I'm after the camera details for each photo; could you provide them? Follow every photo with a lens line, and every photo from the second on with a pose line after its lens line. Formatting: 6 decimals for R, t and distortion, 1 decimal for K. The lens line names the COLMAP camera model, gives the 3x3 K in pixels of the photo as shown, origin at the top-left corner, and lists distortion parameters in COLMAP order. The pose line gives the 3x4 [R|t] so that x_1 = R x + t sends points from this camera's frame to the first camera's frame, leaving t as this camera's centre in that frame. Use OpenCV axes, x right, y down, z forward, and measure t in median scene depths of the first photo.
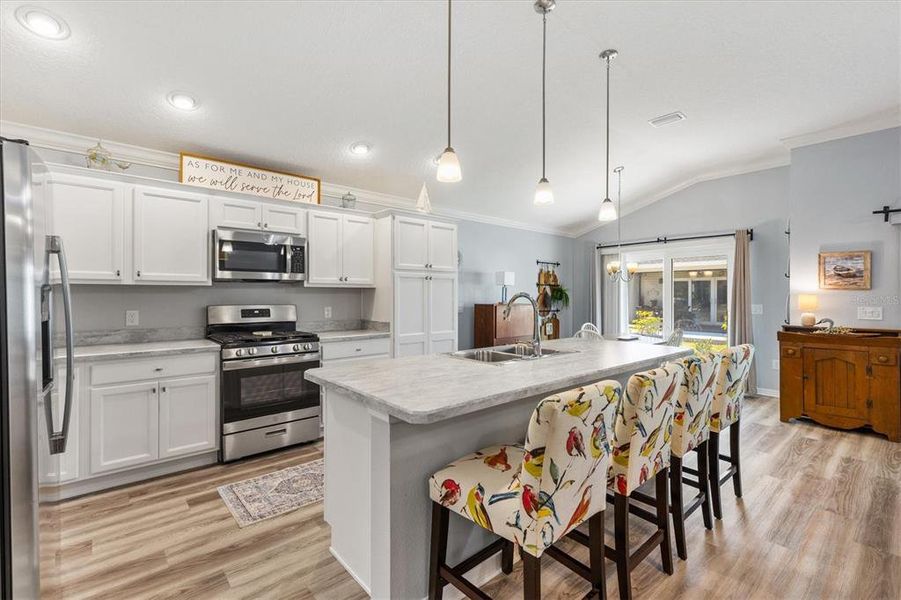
lens RADIAL K [[405.3, 0, 451.0], [0, 405.3, 296.9], [0, 0, 1]] dist [0.001816, 0.000231]
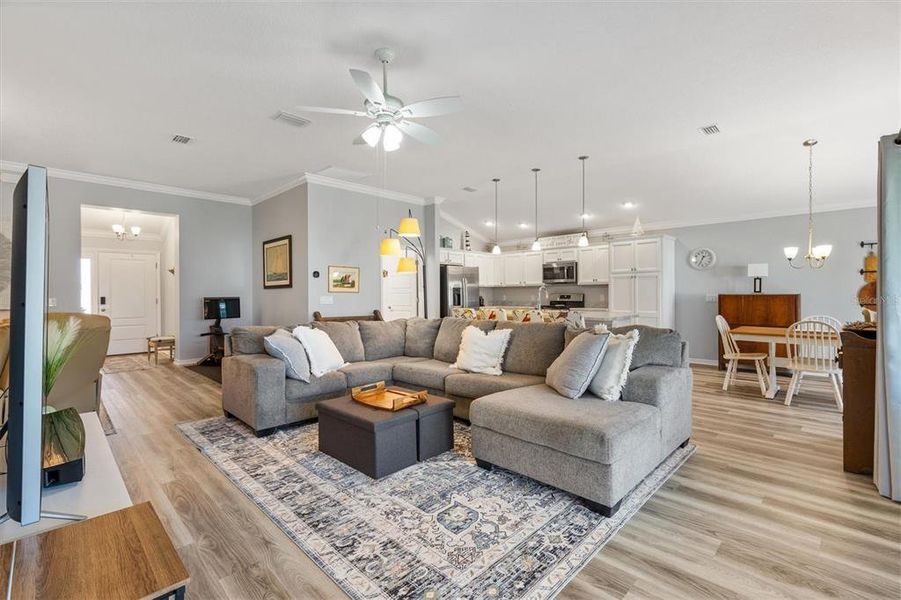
lens RADIAL K [[405.3, 0, 452.8], [0, 405.3, 293.2], [0, 0, 1]] dist [0.001816, 0.000231]
pose [[0.074794, -0.004291, -0.997190, 1.624416], [0.001773, 0.999990, -0.004170, 0.025146], [0.997197, -0.001456, 0.074801, 0.188135]]
